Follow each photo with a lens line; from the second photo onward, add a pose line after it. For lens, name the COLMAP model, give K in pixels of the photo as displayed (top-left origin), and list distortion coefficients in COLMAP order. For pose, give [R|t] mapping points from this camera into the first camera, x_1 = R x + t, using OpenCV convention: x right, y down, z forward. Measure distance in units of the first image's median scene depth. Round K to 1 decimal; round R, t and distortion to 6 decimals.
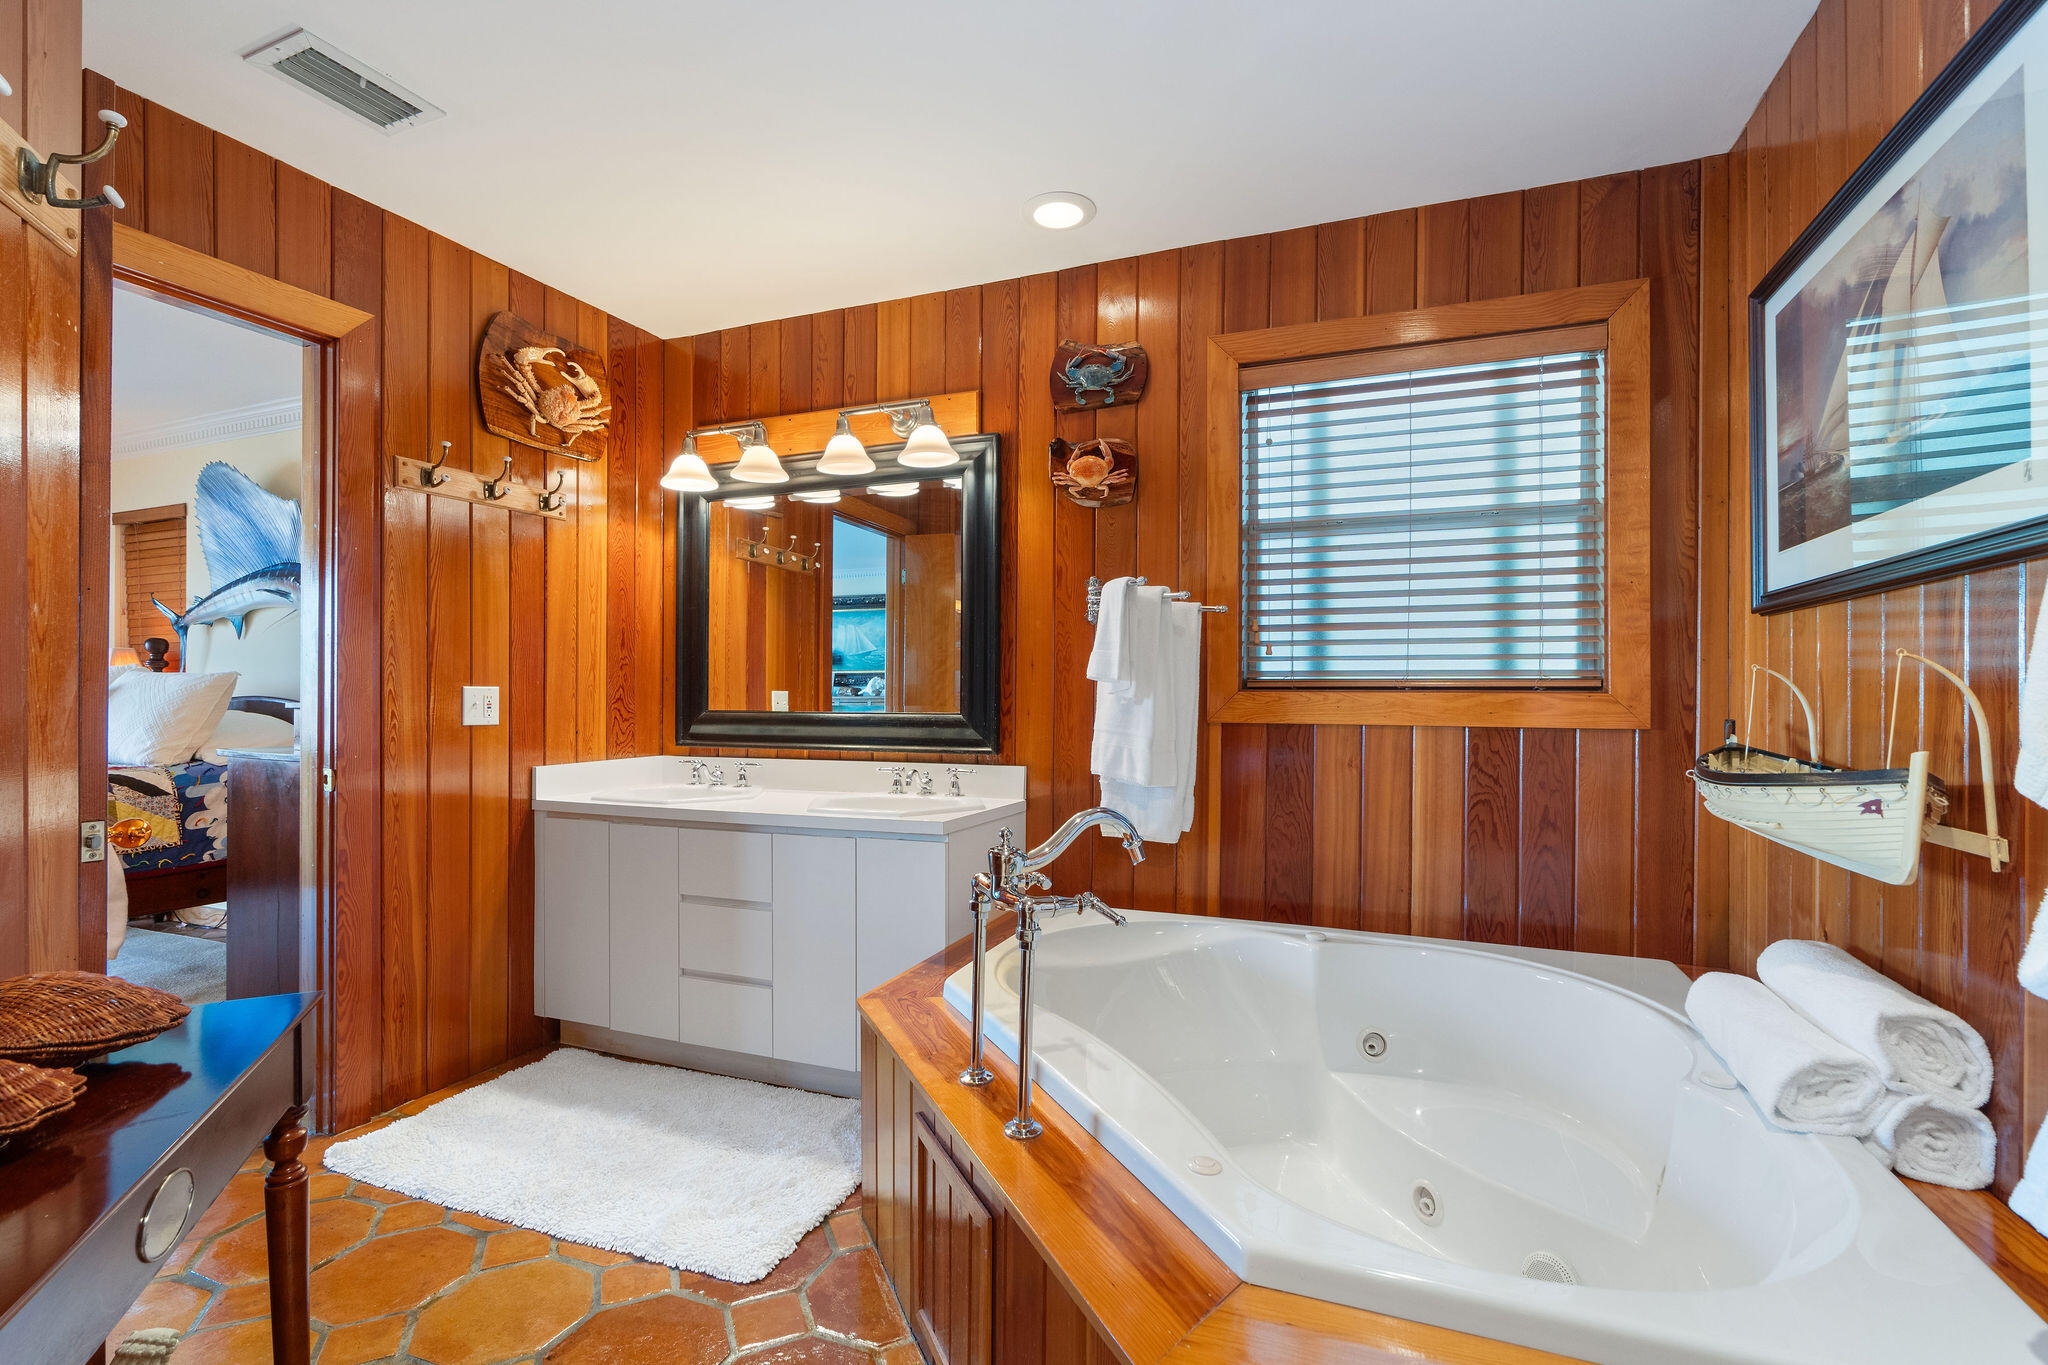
lens RADIAL K [[928.5, 0, 1020.2], [0, 928.5, 697.0], [0, 0, 1]] dist [-0.001488, -0.000020]
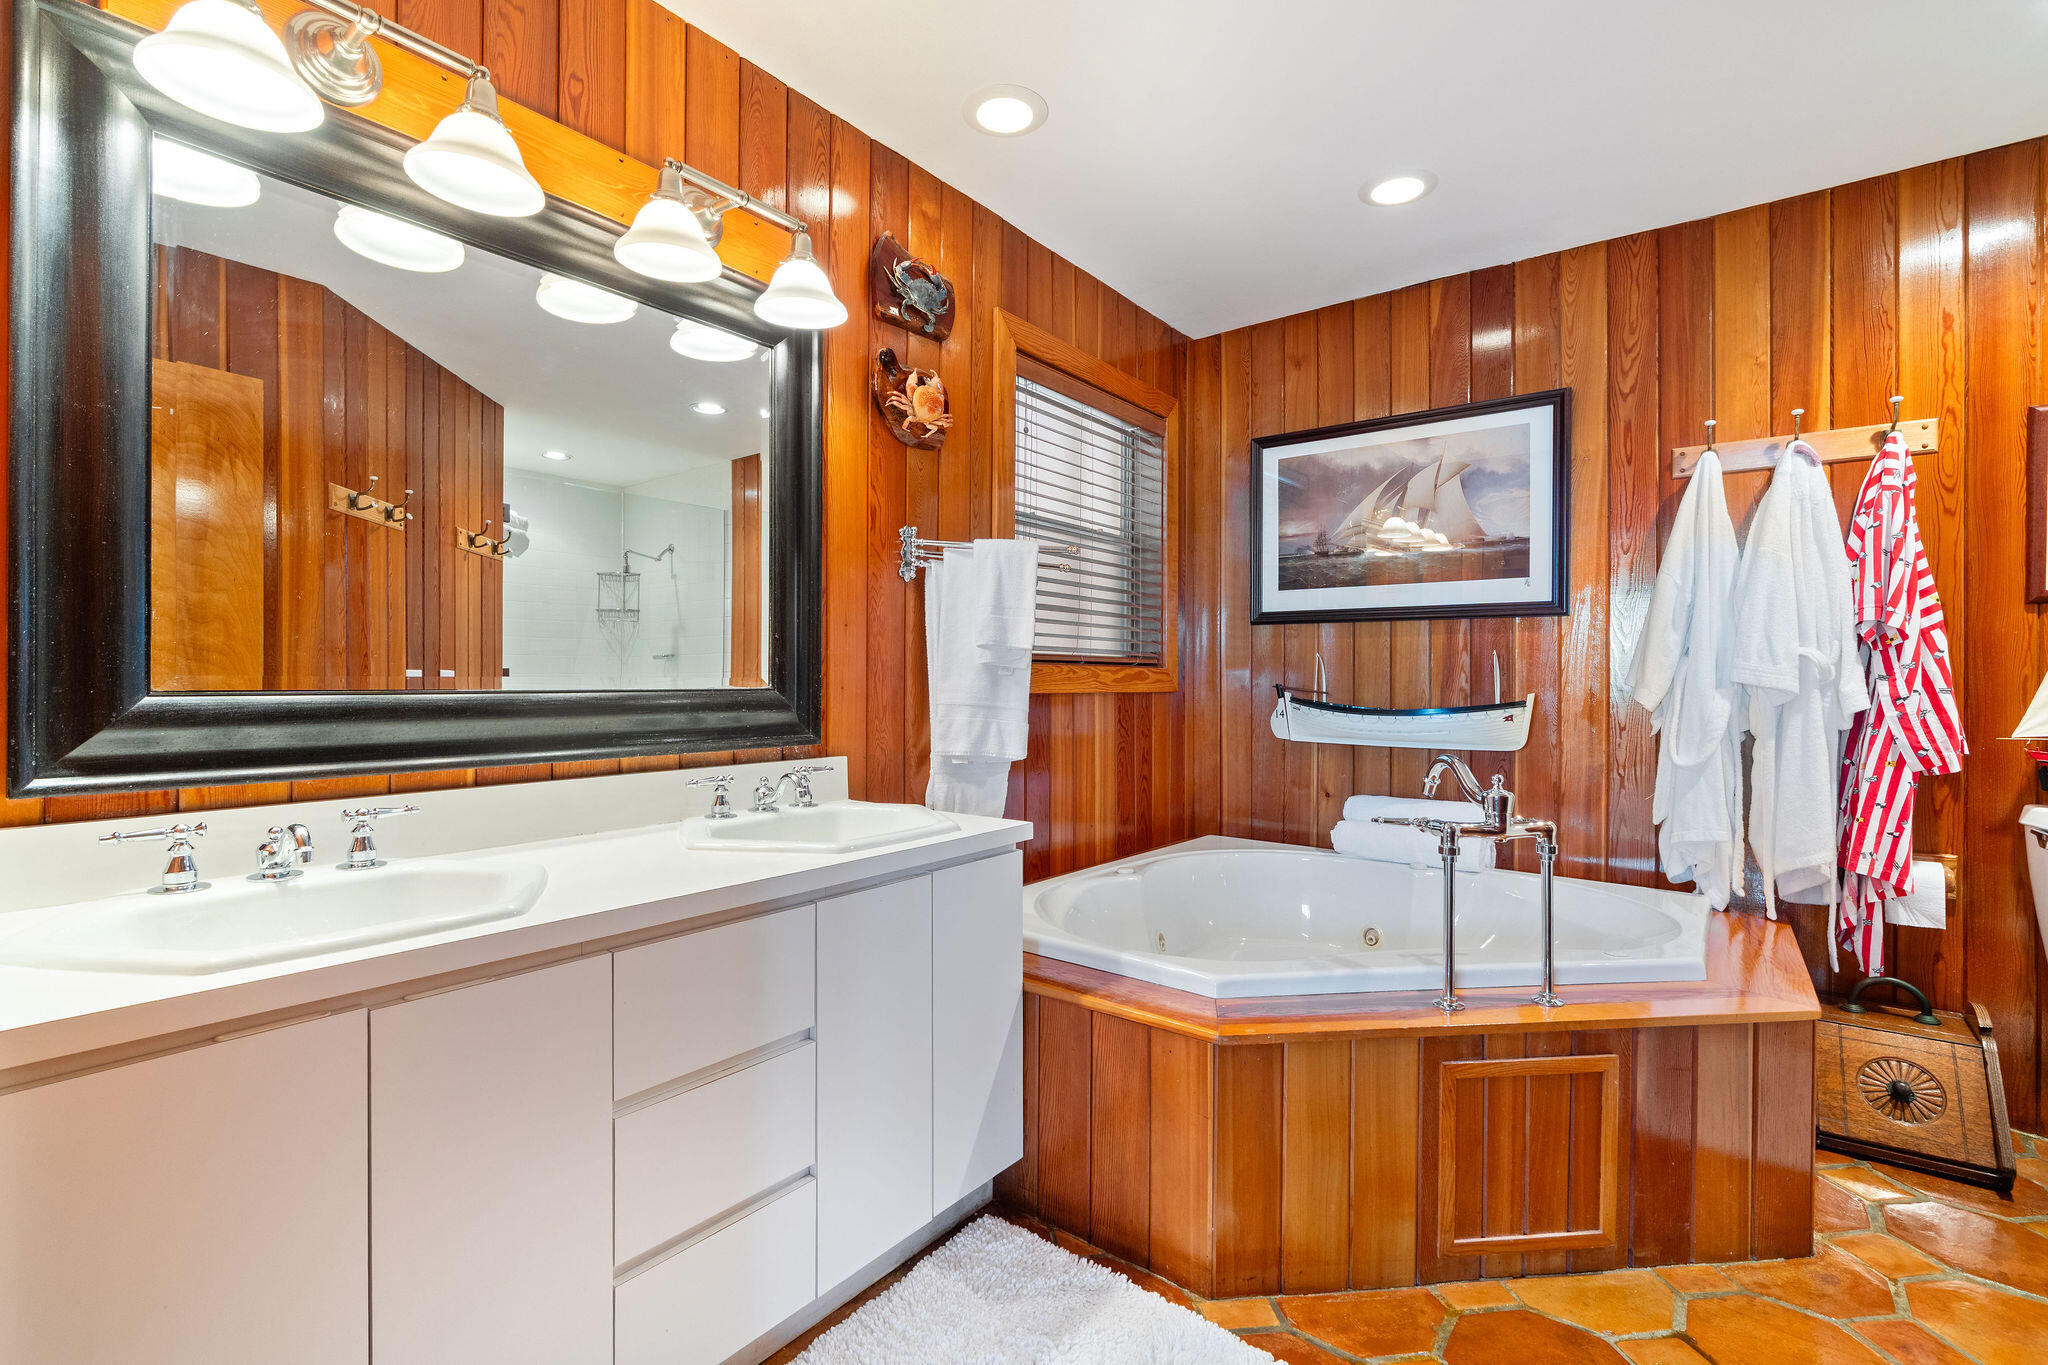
lens RADIAL K [[928.5, 0, 1013.7], [0, 928.5, 677.5], [0, 0, 1]] dist [-0.001488, -0.000020]
pose [[0.278209, -0.000671, 0.960520, -0.786483], [-0.004003, 0.999990, 0.001858, 0.008212], [-0.960512, -0.004362, 0.278203, 0.737544]]
